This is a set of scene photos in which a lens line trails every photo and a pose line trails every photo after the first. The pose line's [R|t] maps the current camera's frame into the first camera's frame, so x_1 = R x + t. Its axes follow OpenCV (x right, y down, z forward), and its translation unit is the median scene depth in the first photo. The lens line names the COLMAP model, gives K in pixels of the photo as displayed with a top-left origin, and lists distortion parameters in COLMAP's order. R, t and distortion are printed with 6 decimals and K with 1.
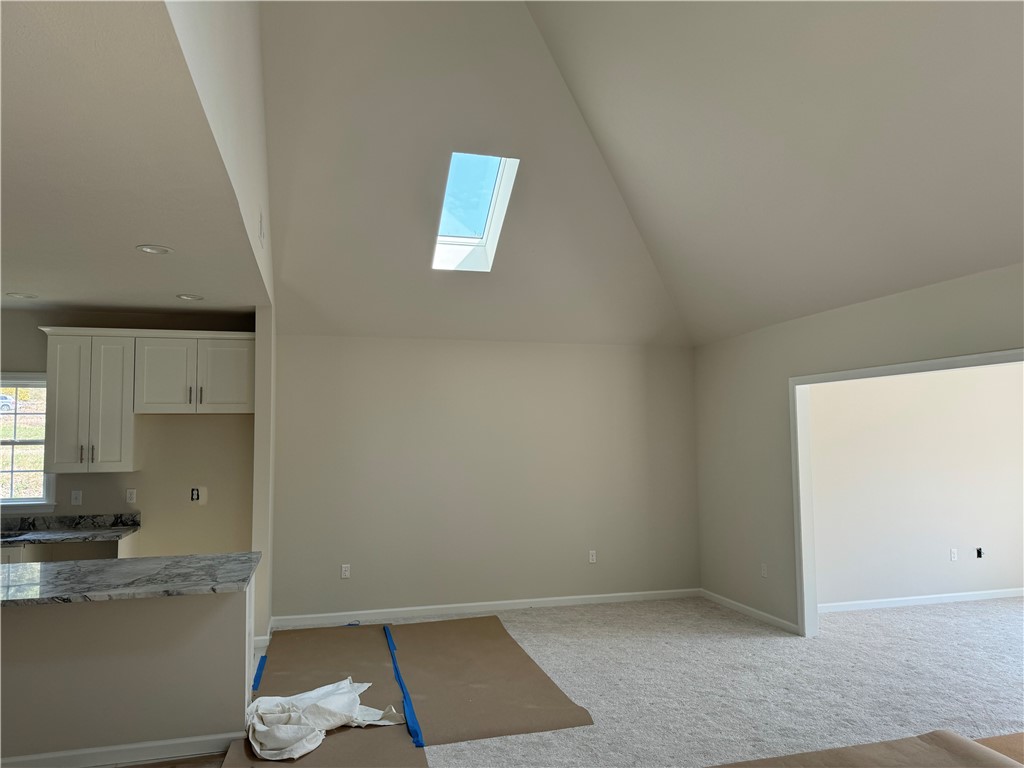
lens RADIAL K [[718.4, 0, 512.0], [0, 718.4, 384.0], [0, 0, 1]] dist [0.088205, -0.104419]
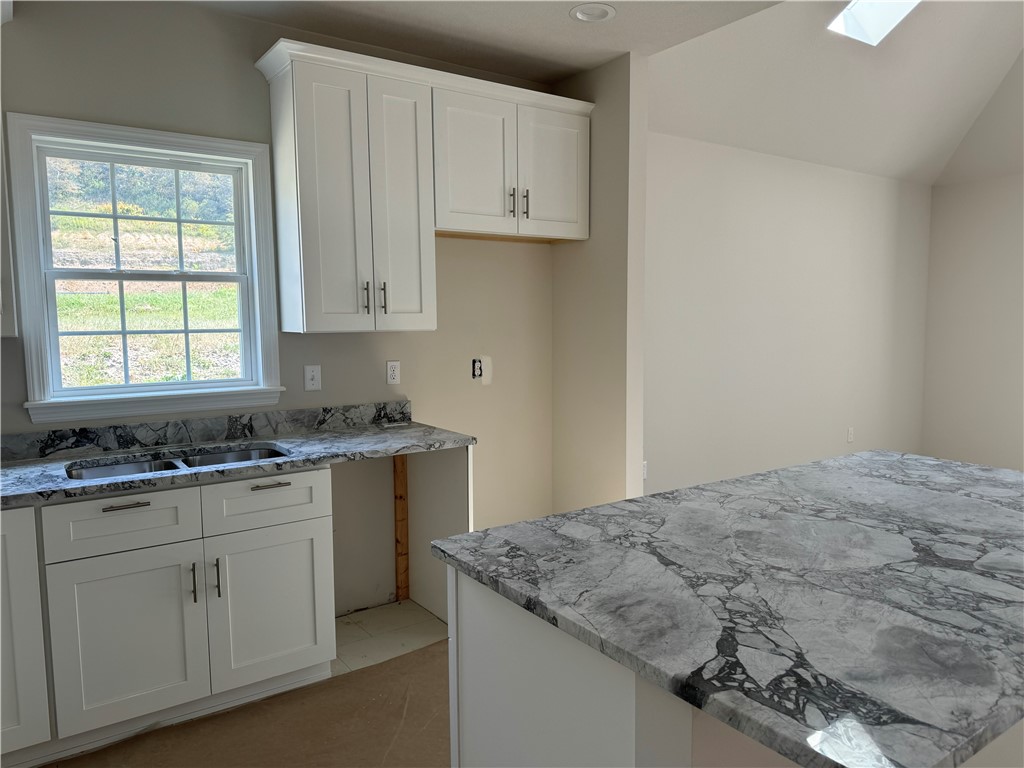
lens RADIAL K [[718.4, 0, 512.0], [0, 718.4, 384.0], [0, 0, 1]] dist [0.088205, -0.104419]
pose [[0.939122, -0.030442, 0.342234, -0.646662], [-0.028284, 0.985837, 0.165306, 0.063639], [-0.342419, -0.164922, 0.924959, 0.429353]]
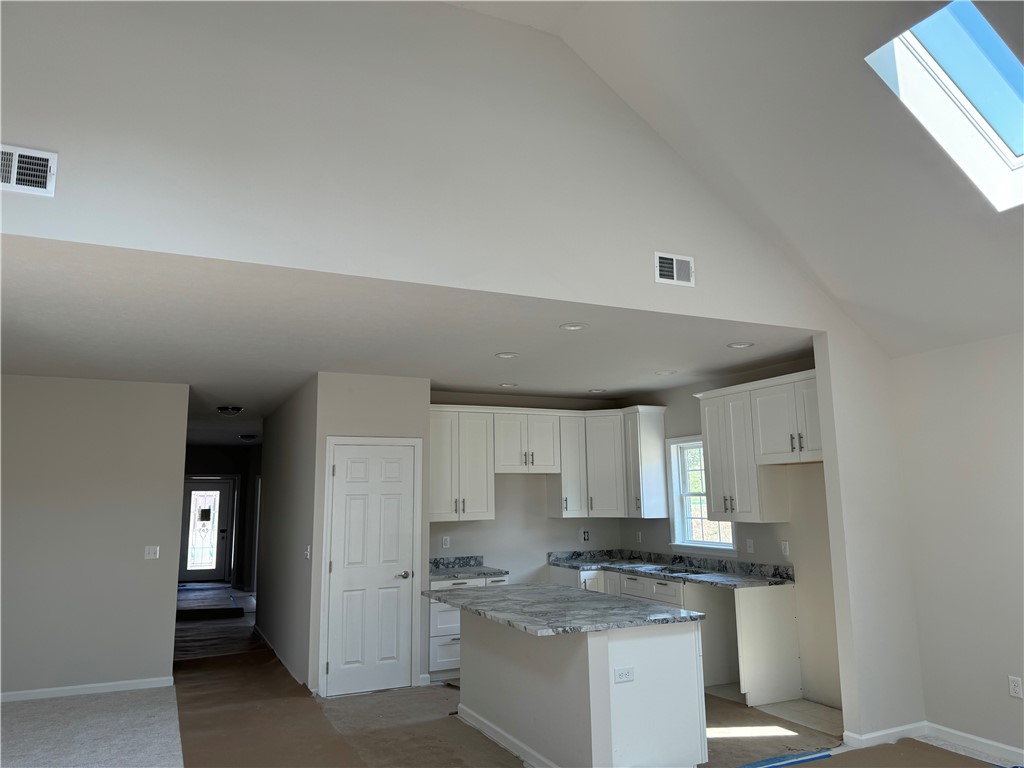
lens RADIAL K [[729.1, 0, 512.0], [0, 729.1, 384.0], [0, 0, 1]] dist [-0.002955, -0.002591]
pose [[0.198428, -0.143078, -0.969616, 0.406703], [0.082977, 0.988188, -0.128837, 0.030082], [0.976597, -0.054891, 0.207957, 0.453703]]
